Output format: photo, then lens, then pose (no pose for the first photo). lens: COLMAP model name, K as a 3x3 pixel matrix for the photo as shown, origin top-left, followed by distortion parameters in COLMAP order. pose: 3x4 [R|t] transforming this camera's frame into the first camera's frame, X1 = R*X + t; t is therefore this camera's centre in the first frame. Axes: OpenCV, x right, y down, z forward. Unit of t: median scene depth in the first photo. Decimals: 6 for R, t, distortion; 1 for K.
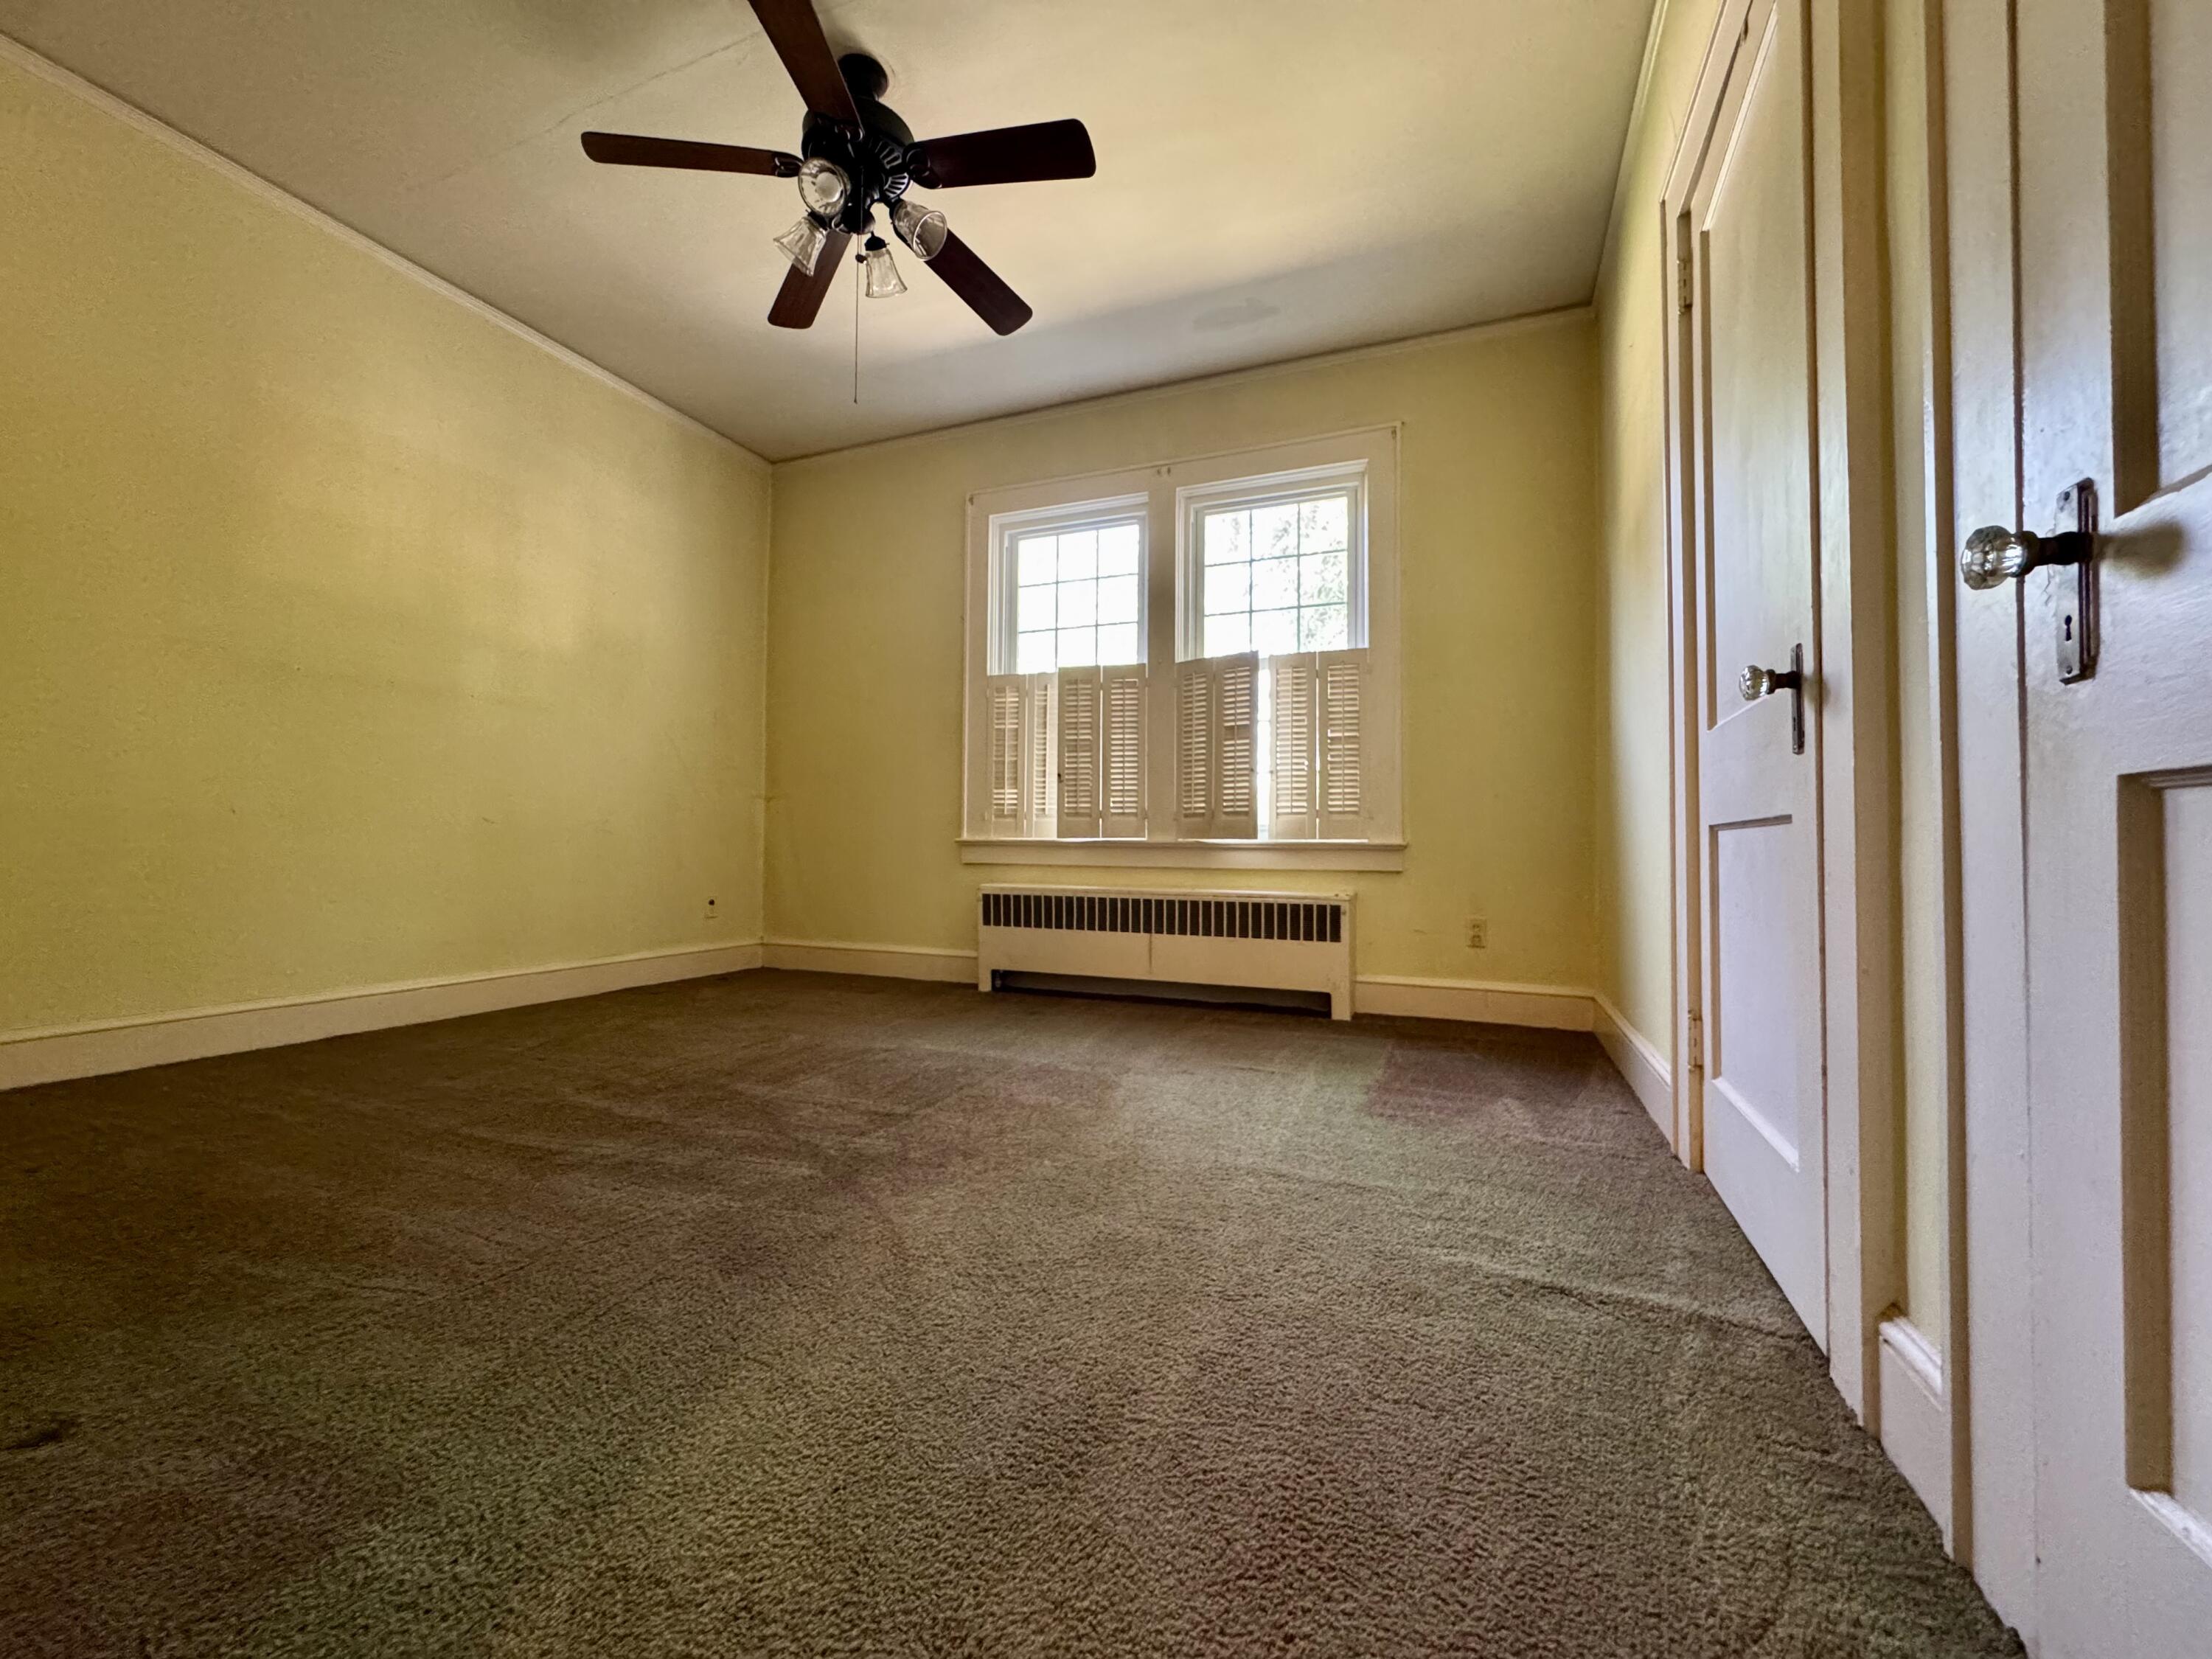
lens RADIAL K [[887.6, 0, 1104.1], [0, 887.6, 832.3], [0, 0, 1]] dist [-0.002269, 0.000067]
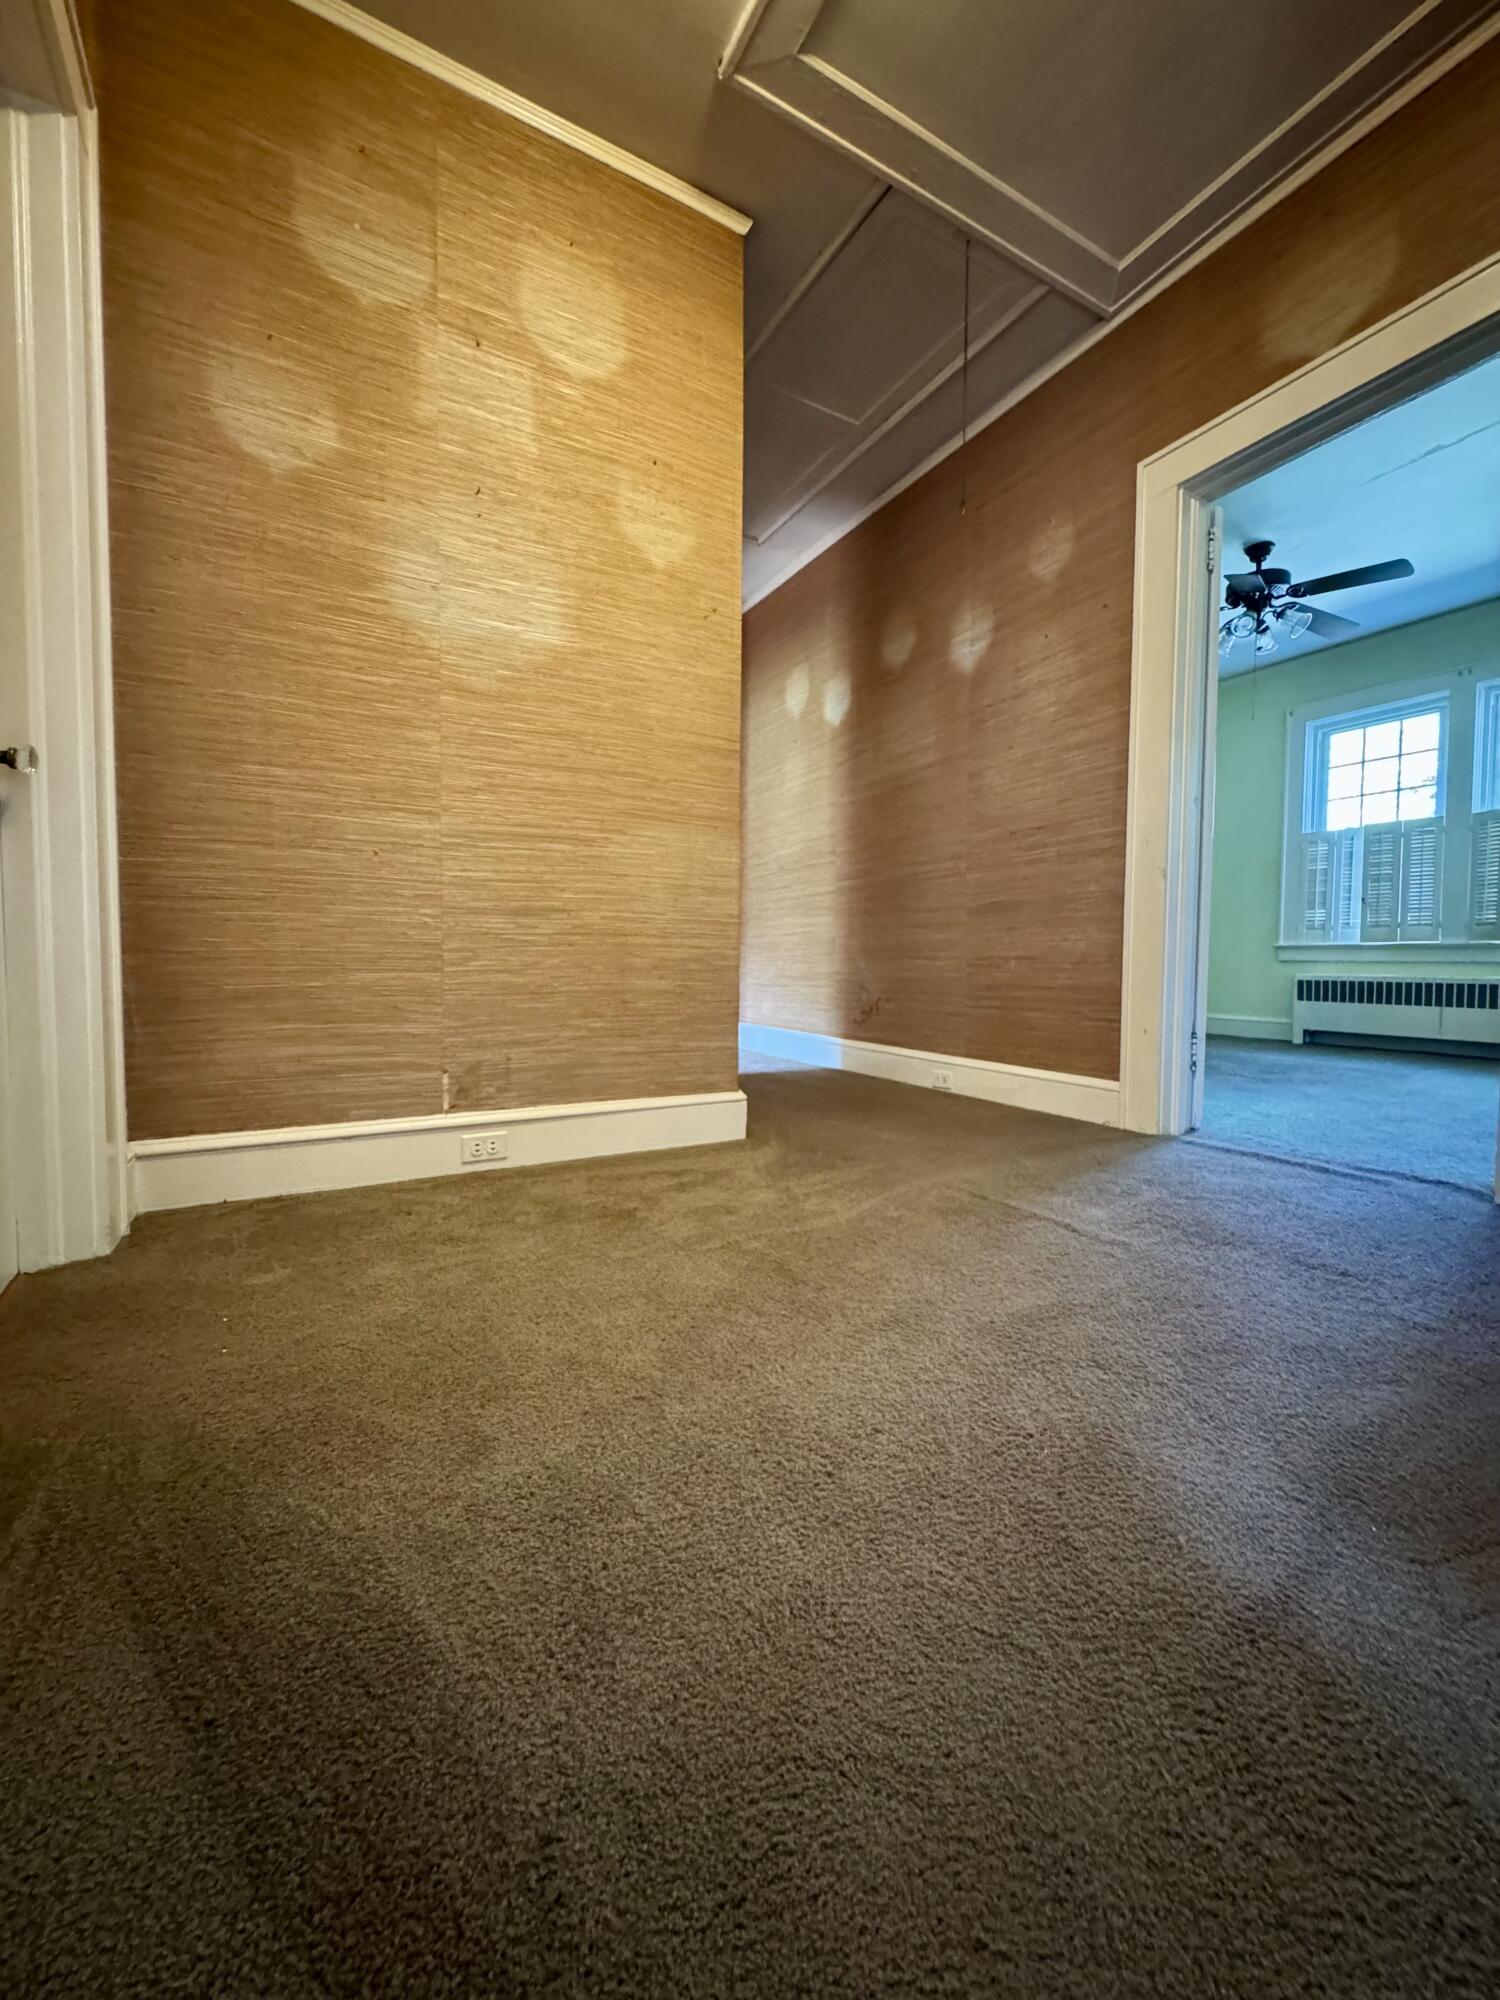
lens RADIAL K [[802.6, 0, 743.1], [0, 802.6, 998.8], [0, 0, 1]] dist [-0.002269, 0.000067]
pose [[0.781297, 0.022632, -0.623749, -0.020398], [0.018317, 0.998081, 0.059159, 0.002591], [0.623891, -0.057646, 0.779383, -0.660717]]
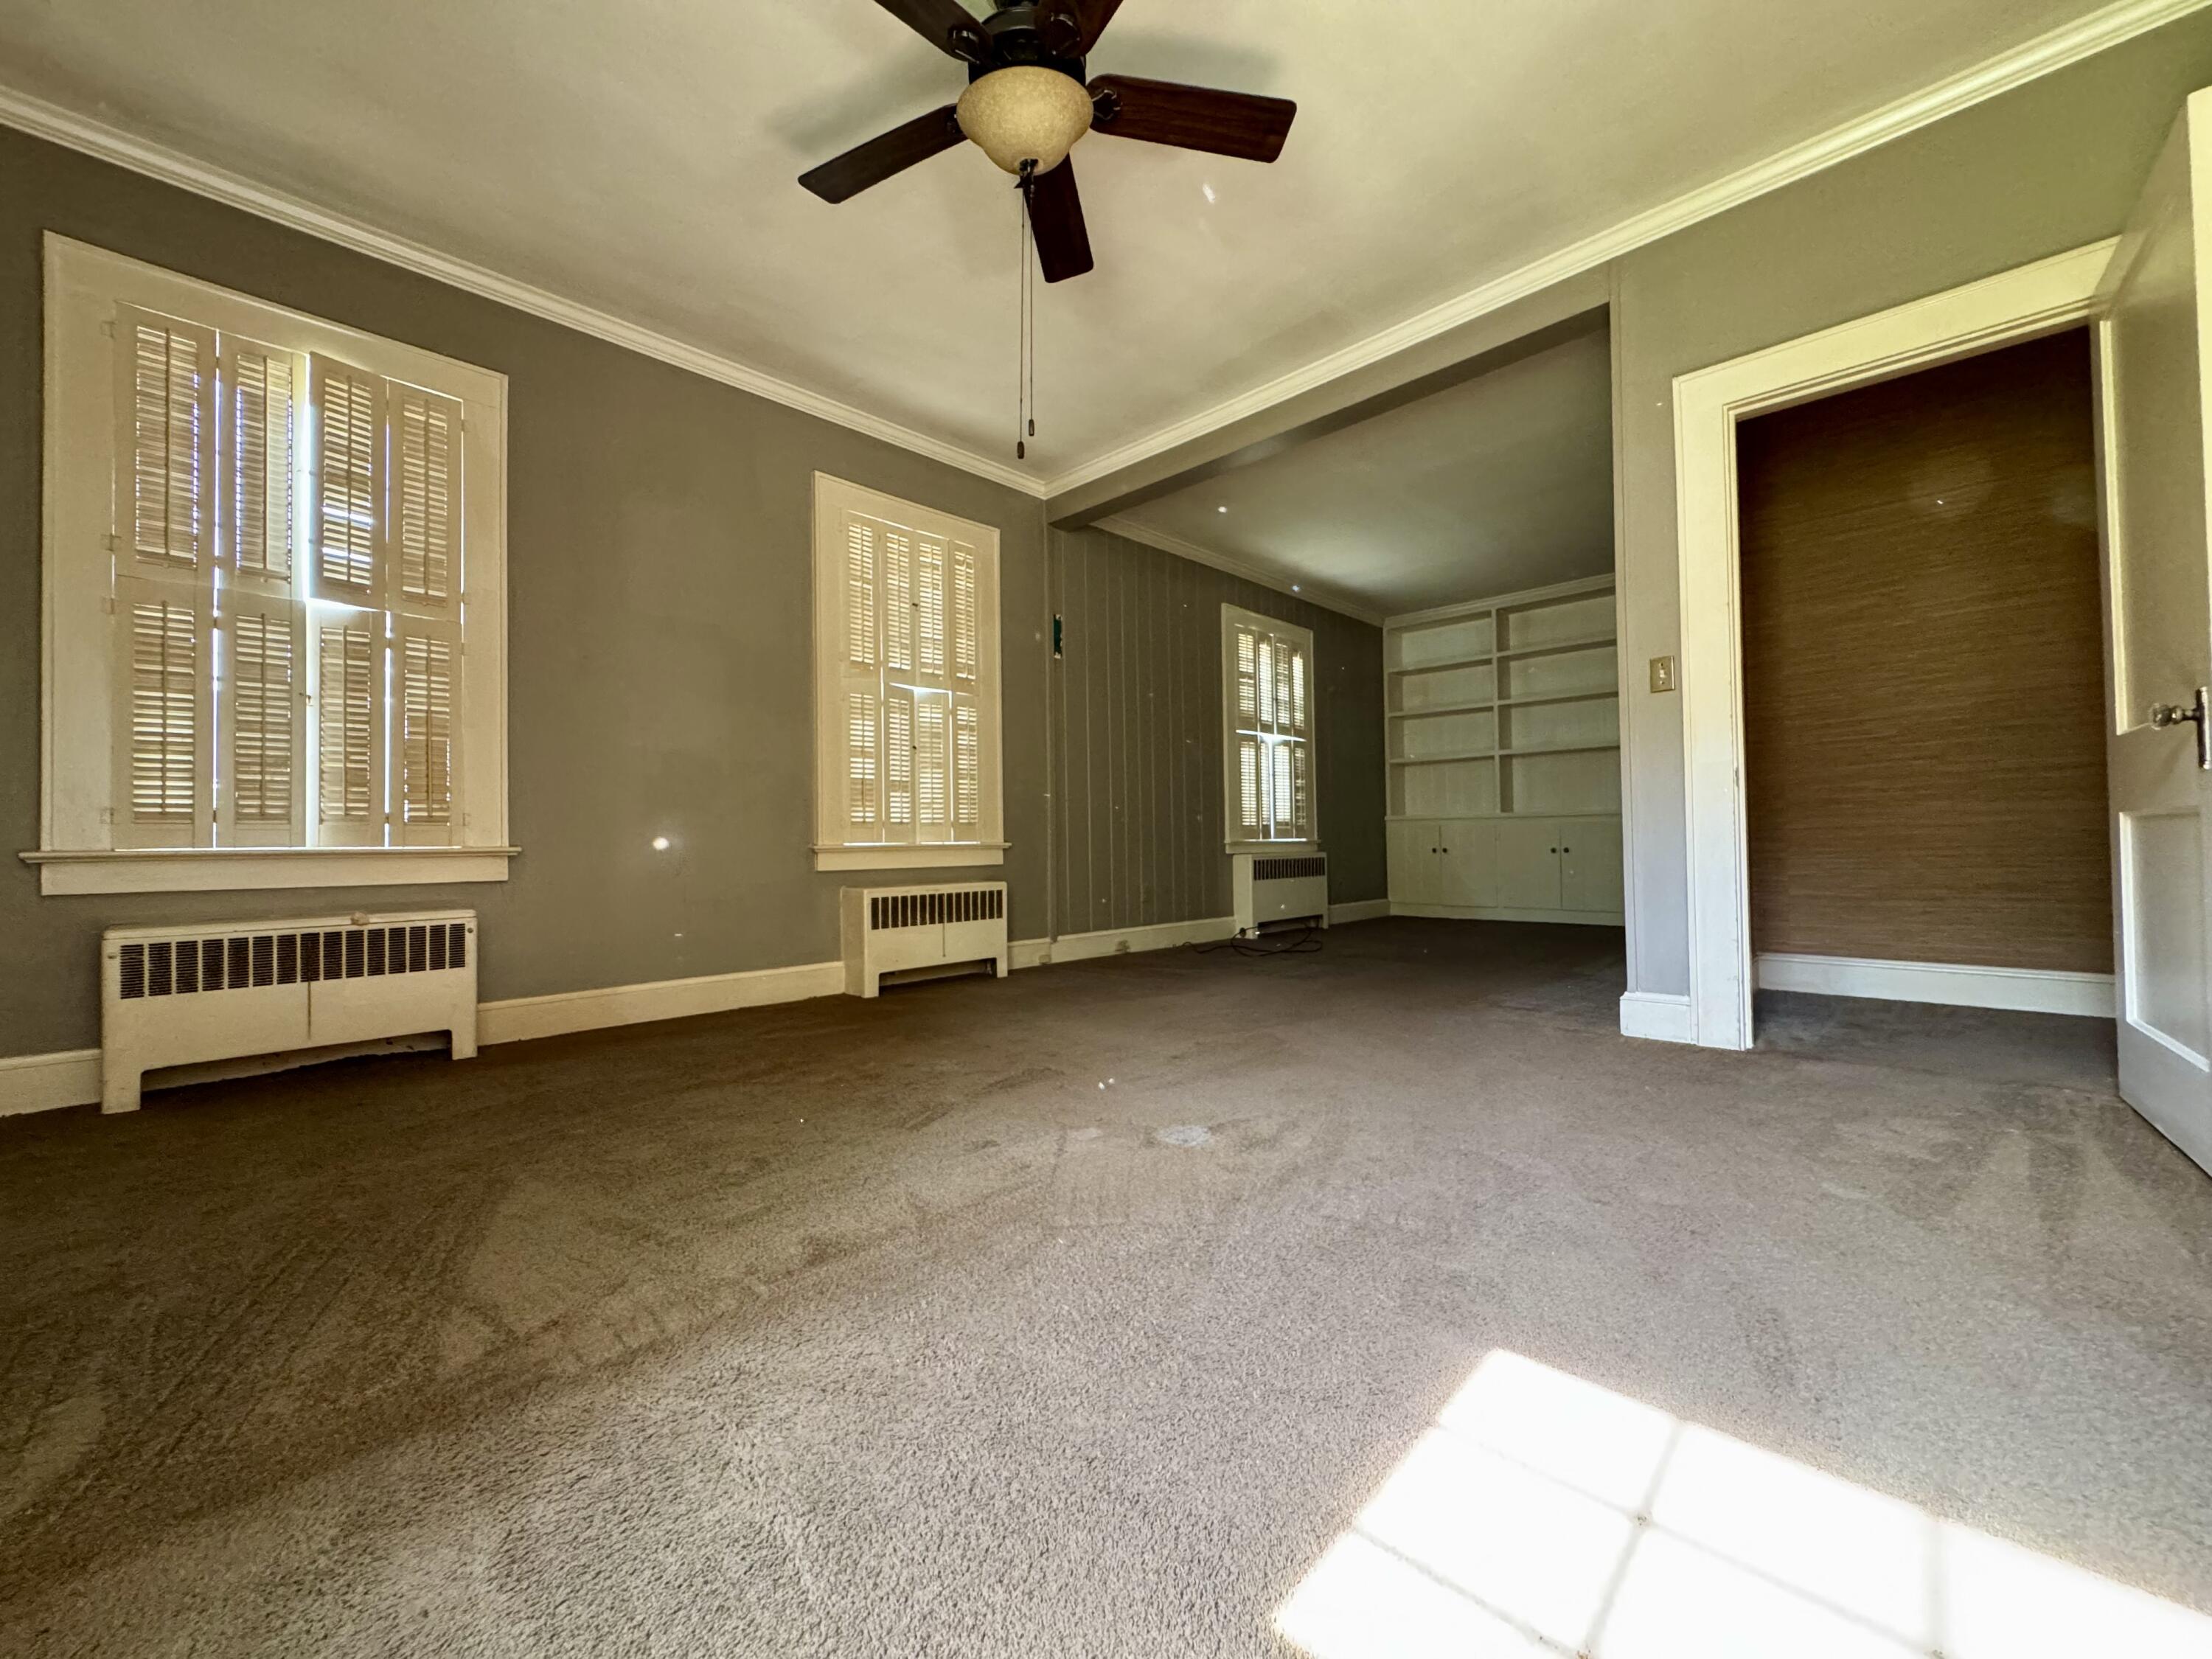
lens RADIAL K [[887.6, 0, 1106.5], [0, 887.6, 825.4], [0, 0, 1]] dist [-0.002269, 0.000067]
pose [[0.376505, 0.004092, 0.926406, -0.939642], [0.007200, 0.999947, -0.007343, -0.002966], [-0.926387, 0.009435, 0.376455, 0.373099]]
